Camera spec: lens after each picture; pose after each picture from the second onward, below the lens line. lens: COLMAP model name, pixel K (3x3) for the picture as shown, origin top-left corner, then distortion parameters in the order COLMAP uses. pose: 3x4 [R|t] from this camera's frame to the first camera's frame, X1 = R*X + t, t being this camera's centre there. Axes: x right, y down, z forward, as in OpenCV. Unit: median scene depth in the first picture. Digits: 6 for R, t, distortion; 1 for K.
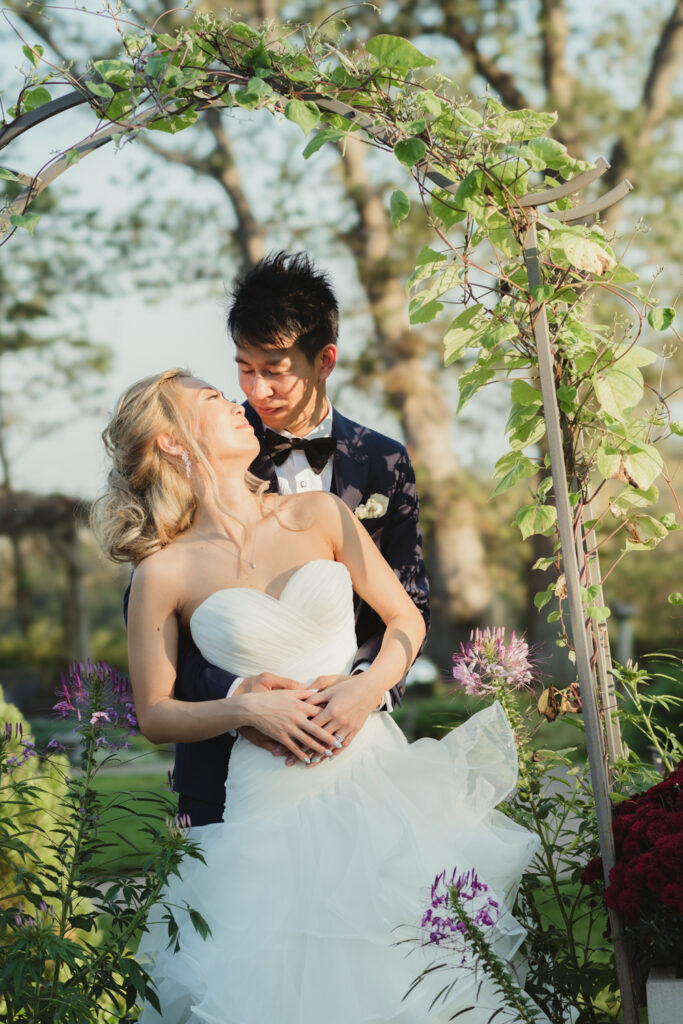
lens RADIAL K [[3513.9, 0, 341.5], [0, 3513.9, 512.0], [0, 0, 1]] dist [1.077270, -2.360953]
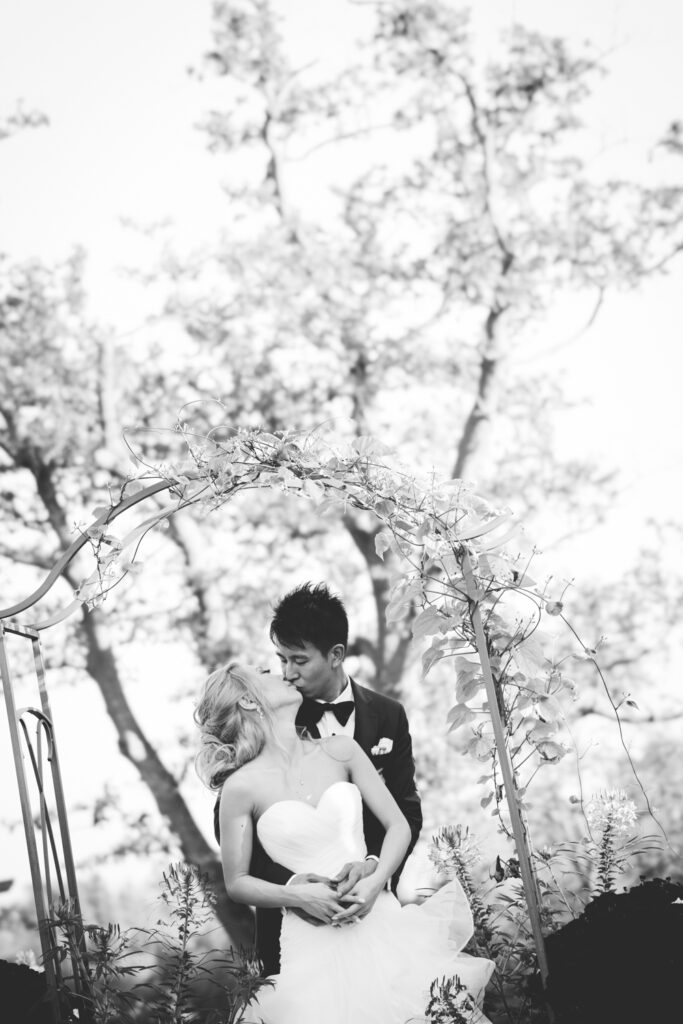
lens RADIAL K [[3513.9, 0, 341.5], [0, 3513.9, 512.0], [0, 0, 1]] dist [1.077270, -2.360953]
pose [[0.997436, -0.046097, 0.054732, -0.081299], [0.051844, 0.992721, -0.108709, 0.063544], [-0.049323, 0.111268, 0.992566, -0.502251]]
